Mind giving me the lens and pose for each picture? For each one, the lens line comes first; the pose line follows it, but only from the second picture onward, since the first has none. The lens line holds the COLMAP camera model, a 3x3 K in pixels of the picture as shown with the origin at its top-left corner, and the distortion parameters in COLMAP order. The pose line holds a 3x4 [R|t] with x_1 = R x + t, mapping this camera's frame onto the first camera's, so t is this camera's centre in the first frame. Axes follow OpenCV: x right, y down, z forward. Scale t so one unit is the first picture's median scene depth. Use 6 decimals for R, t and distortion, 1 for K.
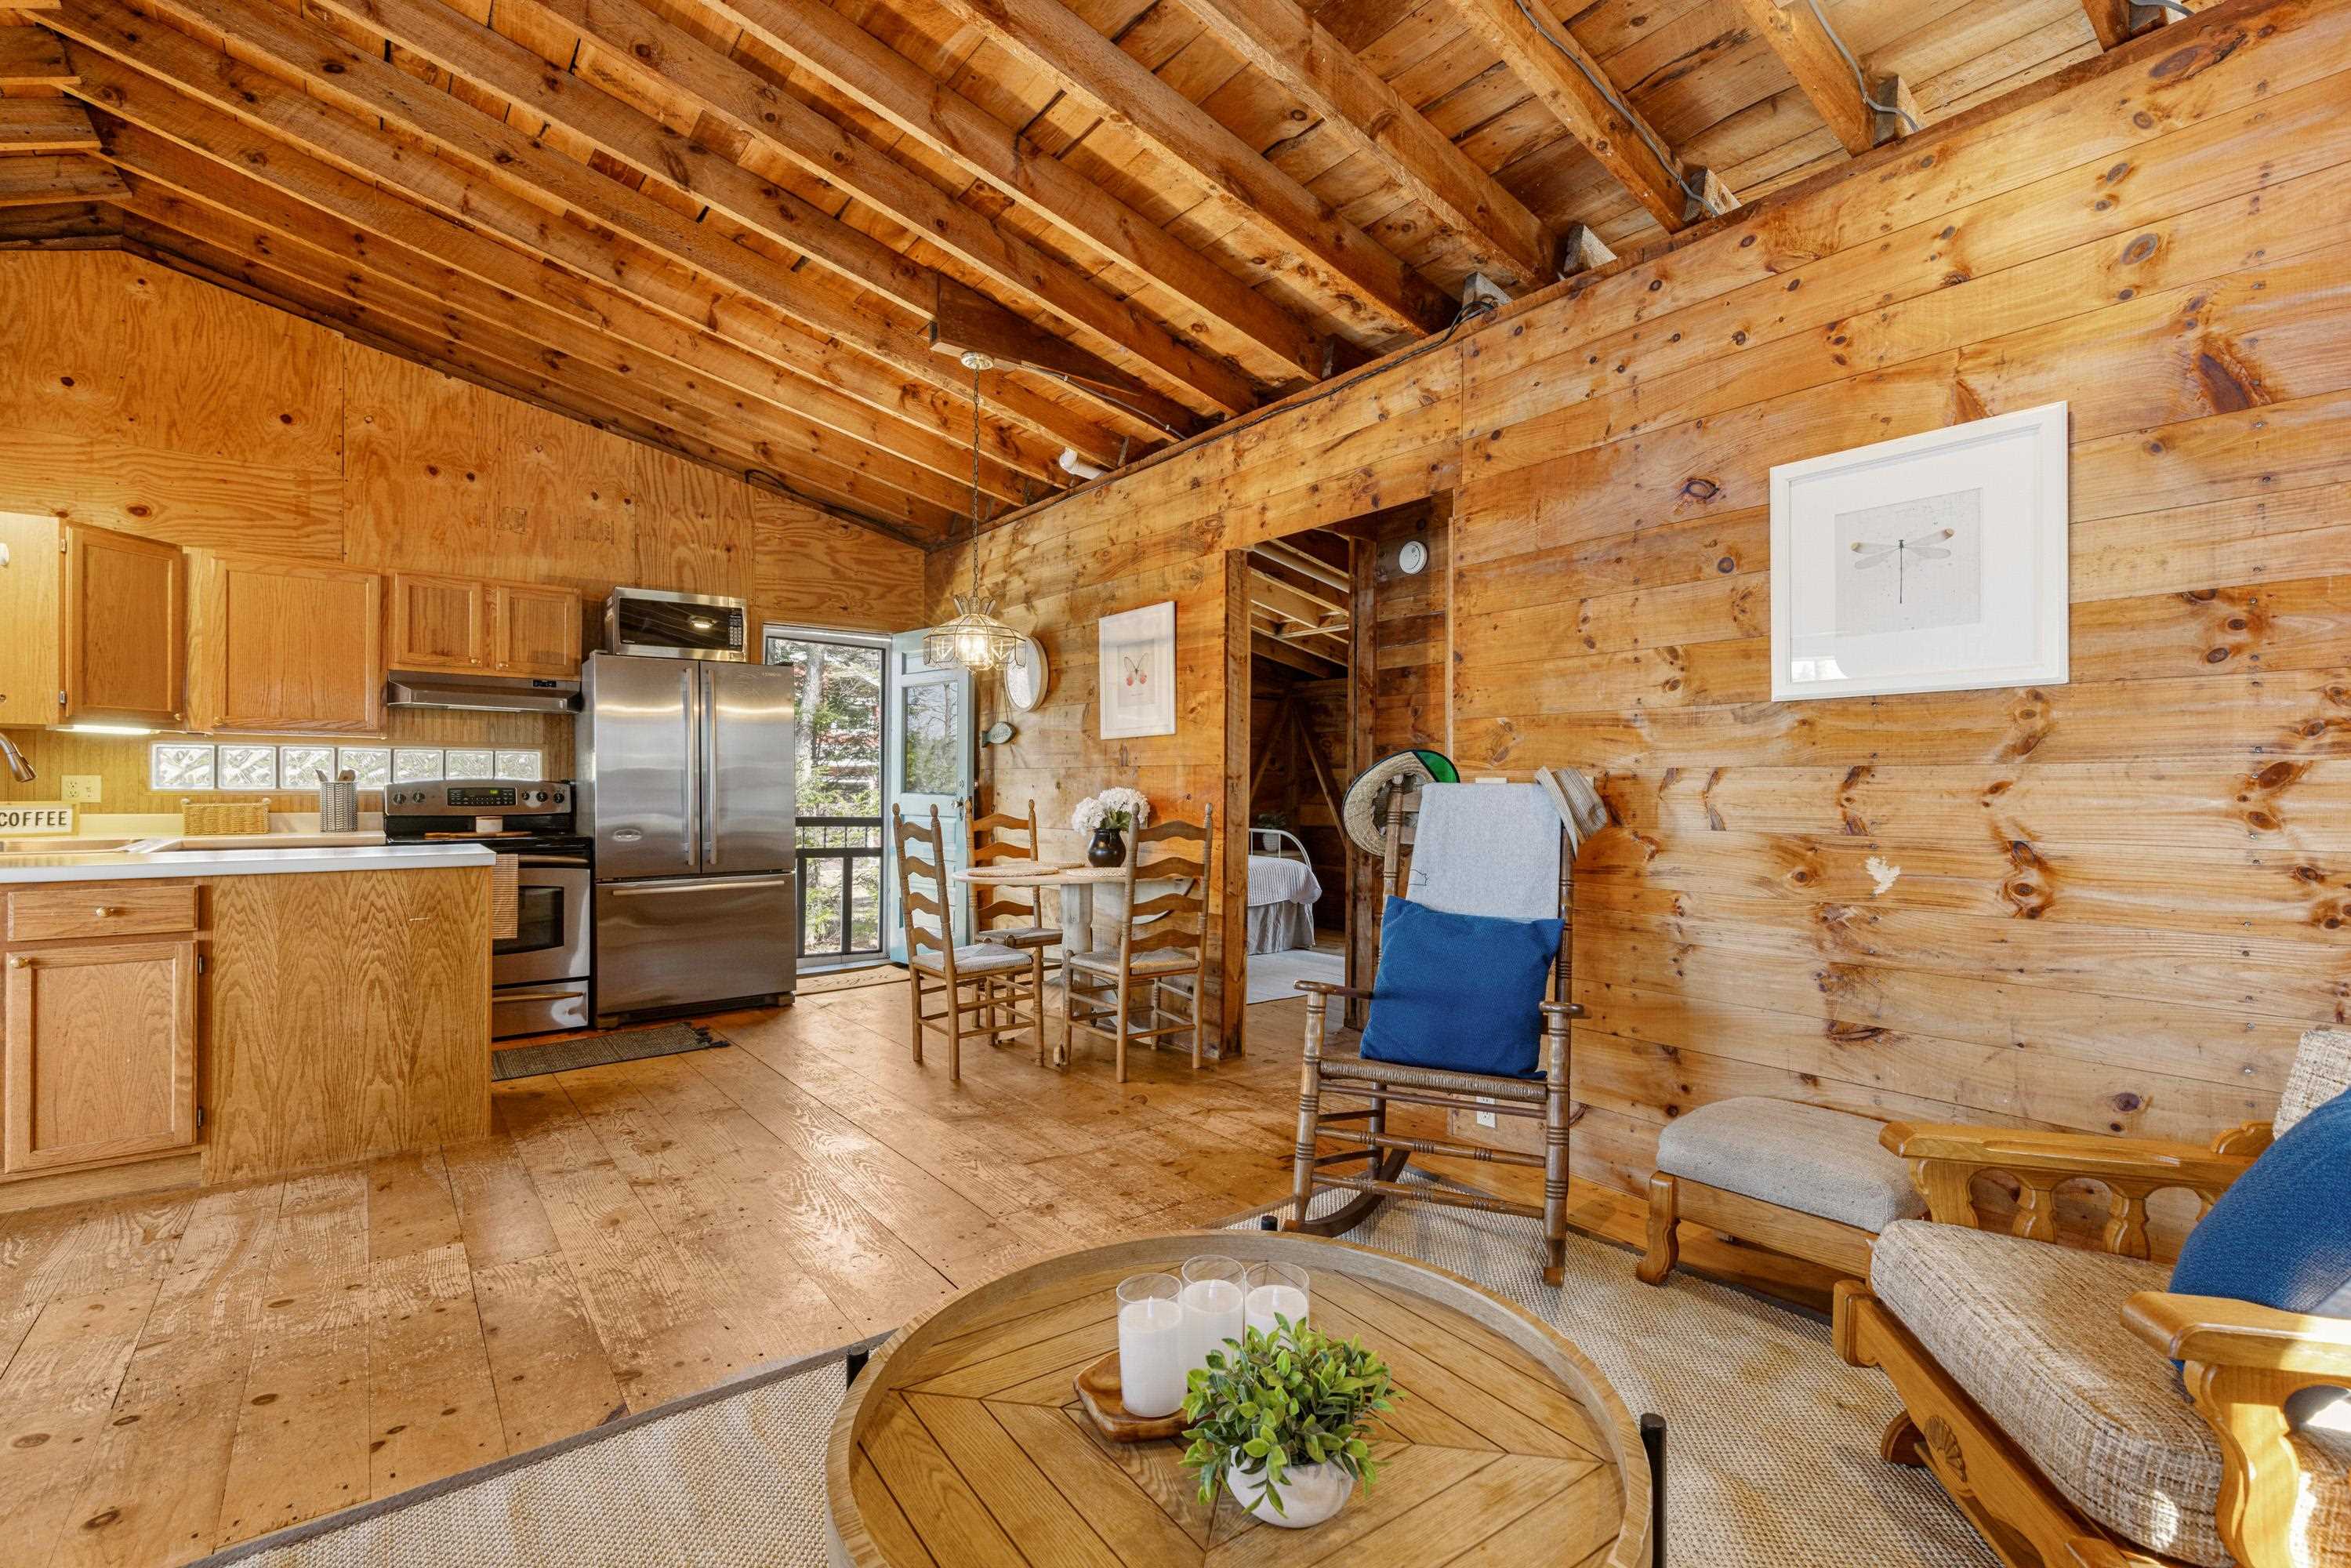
lens RADIAL K [[1051.8, 0, 1175.5], [0, 1051.8, 784.0], [0, 0, 1]] dist [0.003006, 0.000310]
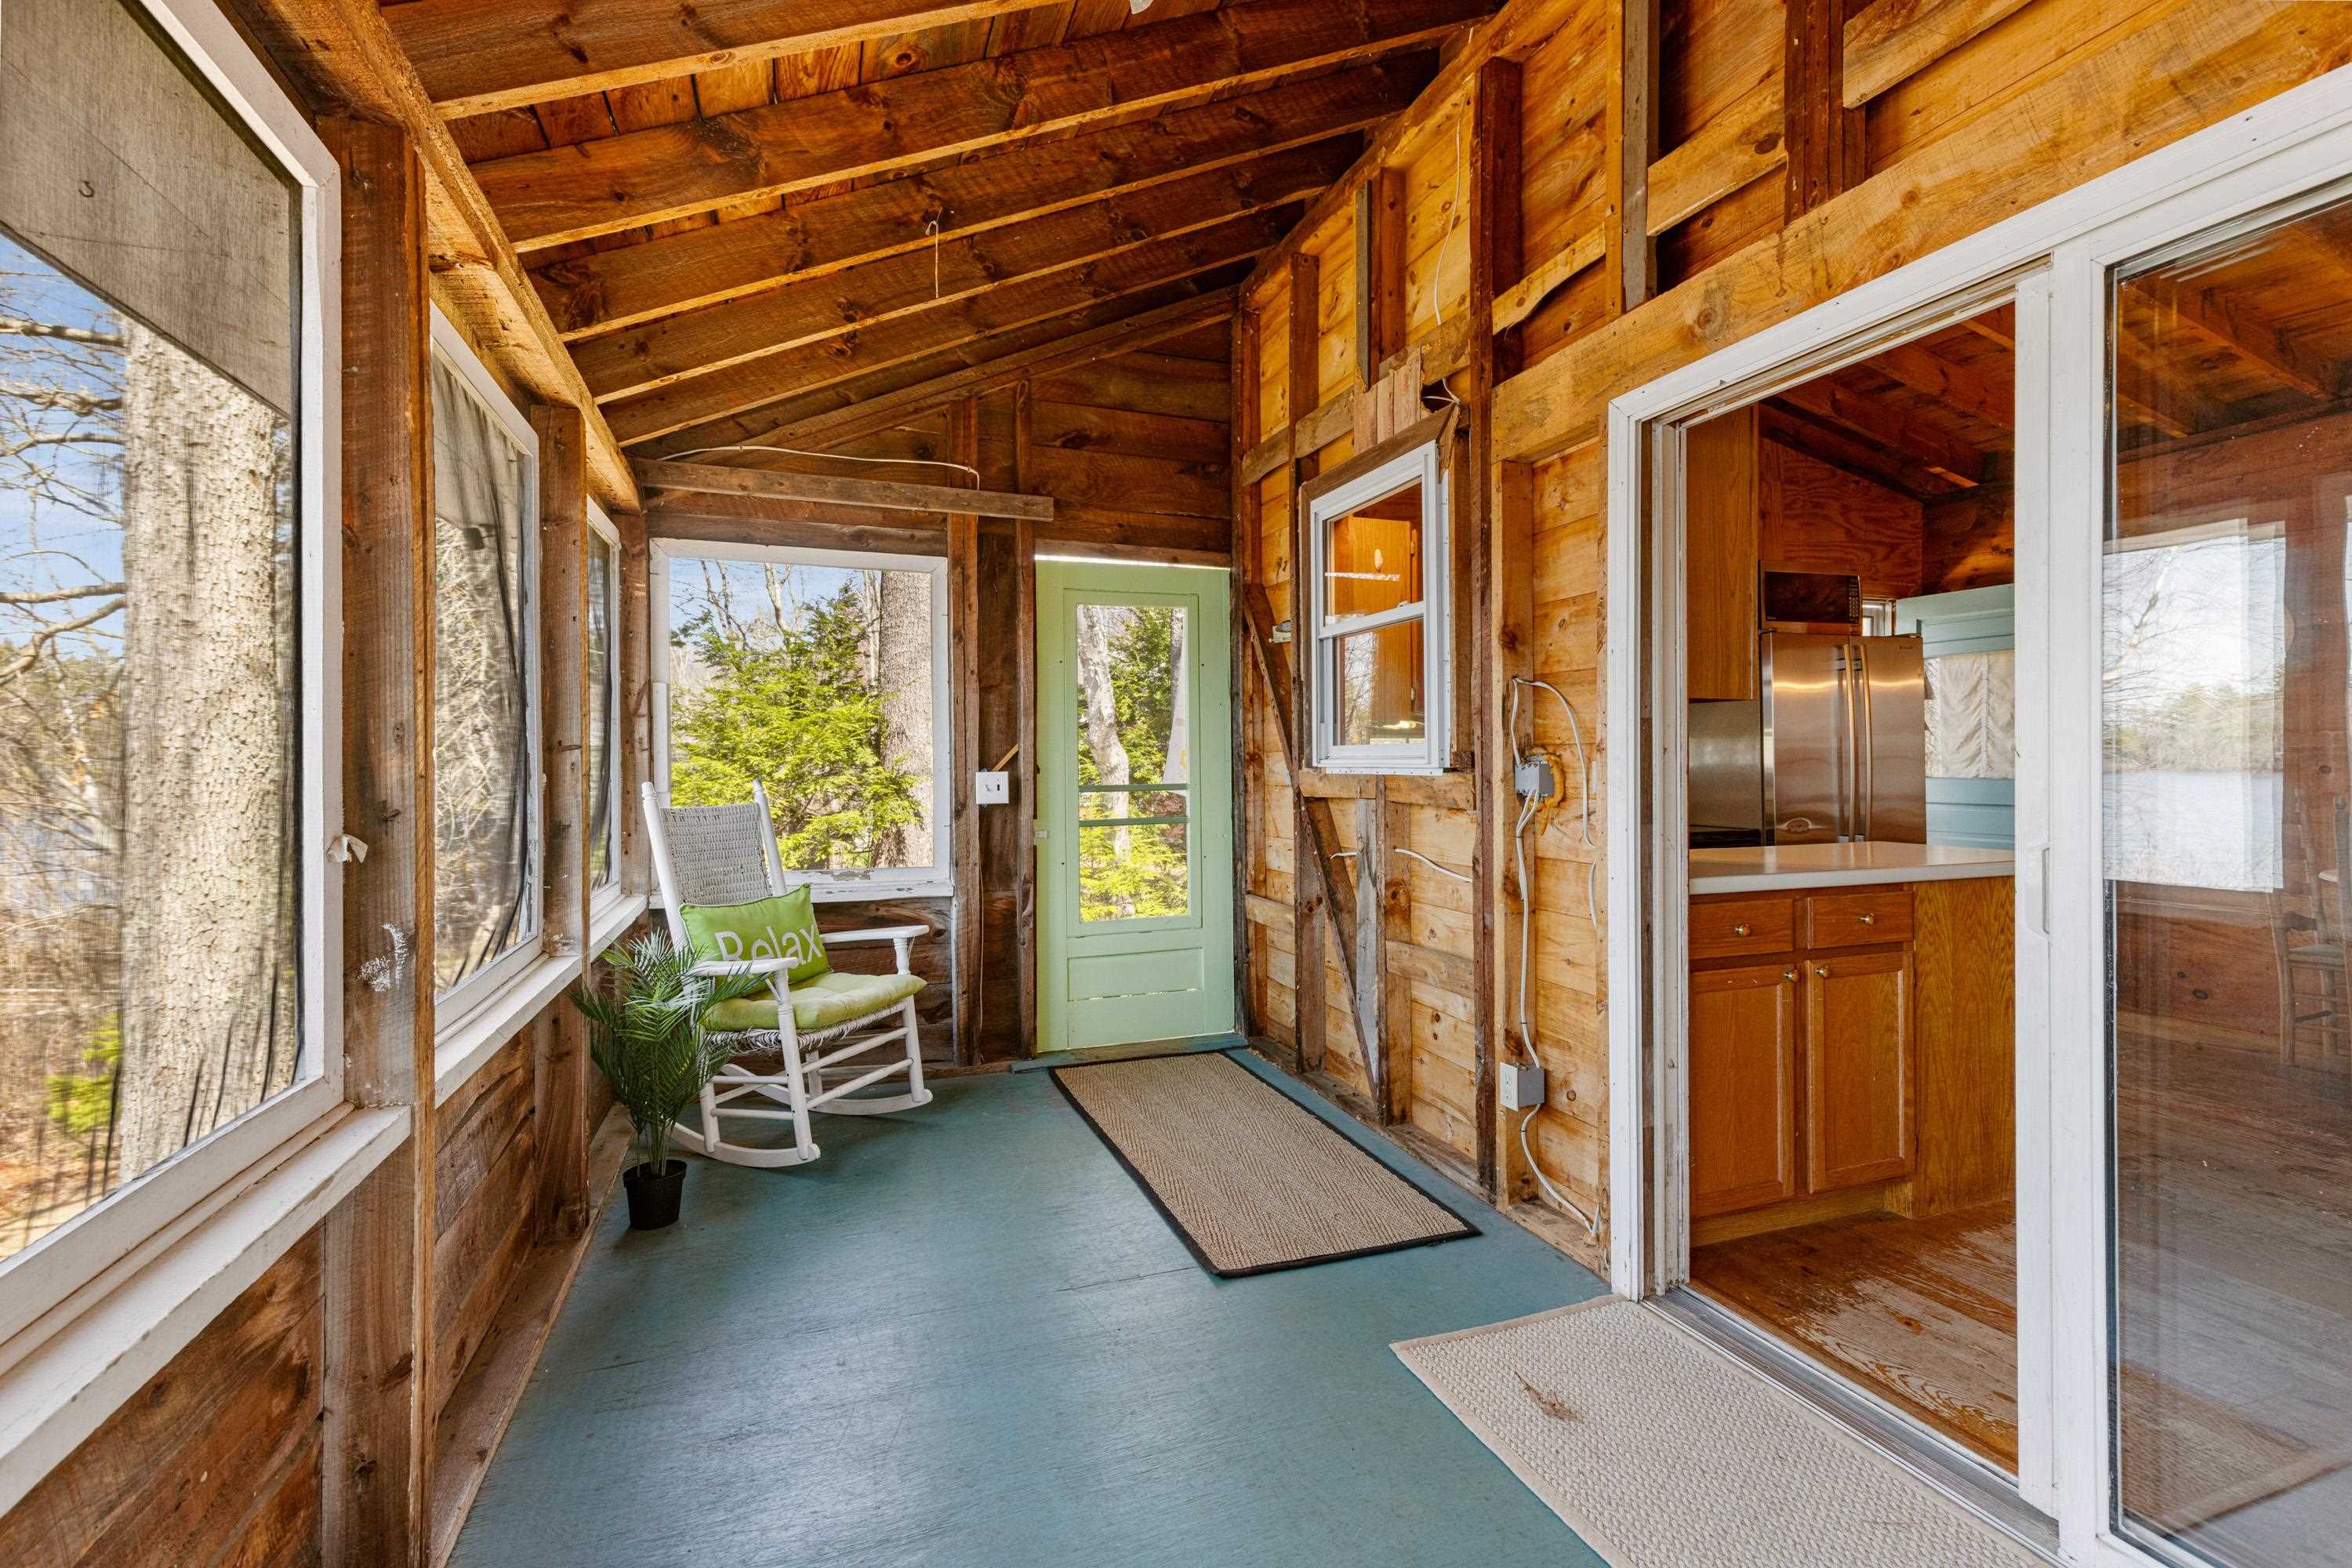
lens RADIAL K [[1052.2, 0, 1176.0], [0, 1052.2, 784.0], [0, 0, 1]] dist [0.003006, 0.000310]
pose [[0.949943, -0.005833, -0.312370, -0.803101], [0.011146, 0.999822, 0.015226, -0.011995], [0.312226, -0.017945, 0.949838, -0.041451]]
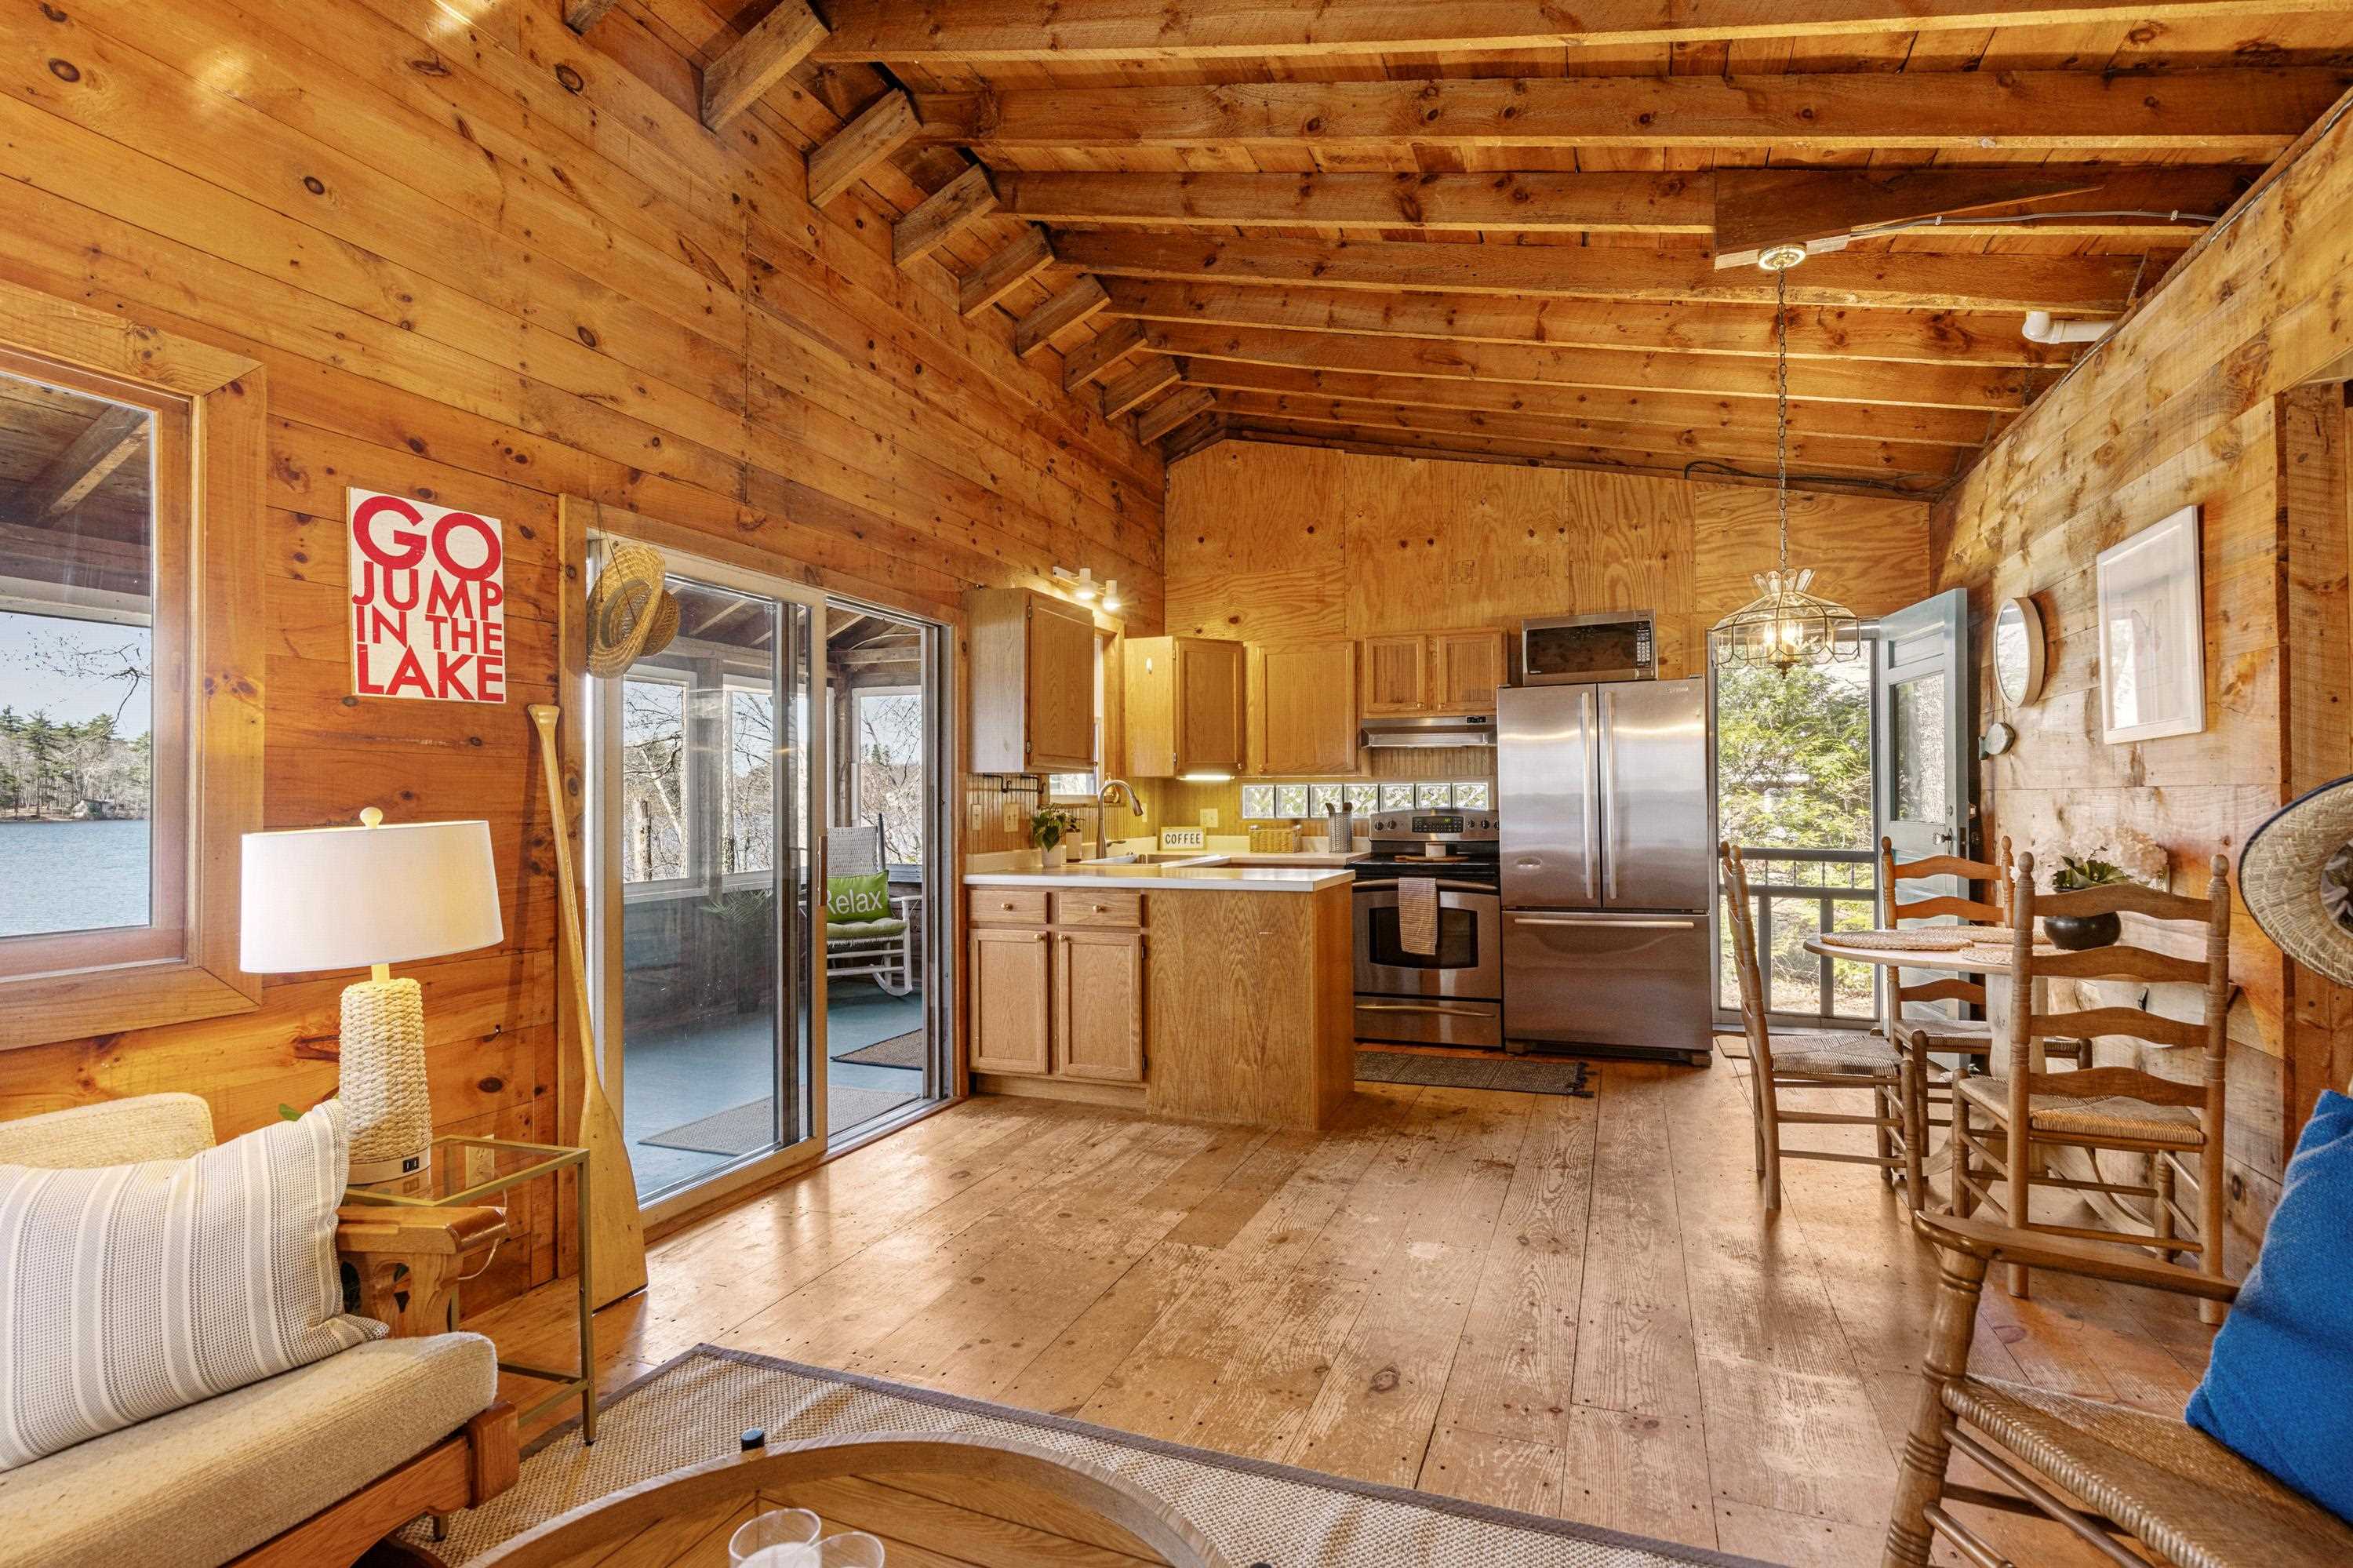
lens RADIAL K [[1077.9, 0, 1232.8], [0, 1077.9, 786.1], [0, 0, 1]] dist [0.002323, -0.000878]
pose [[0.532720, -0.020394, -0.846046, 0.215566], [0.011742, 0.999791, -0.016706, -0.013312], [0.846210, -0.001035, 0.532848, 0.224235]]
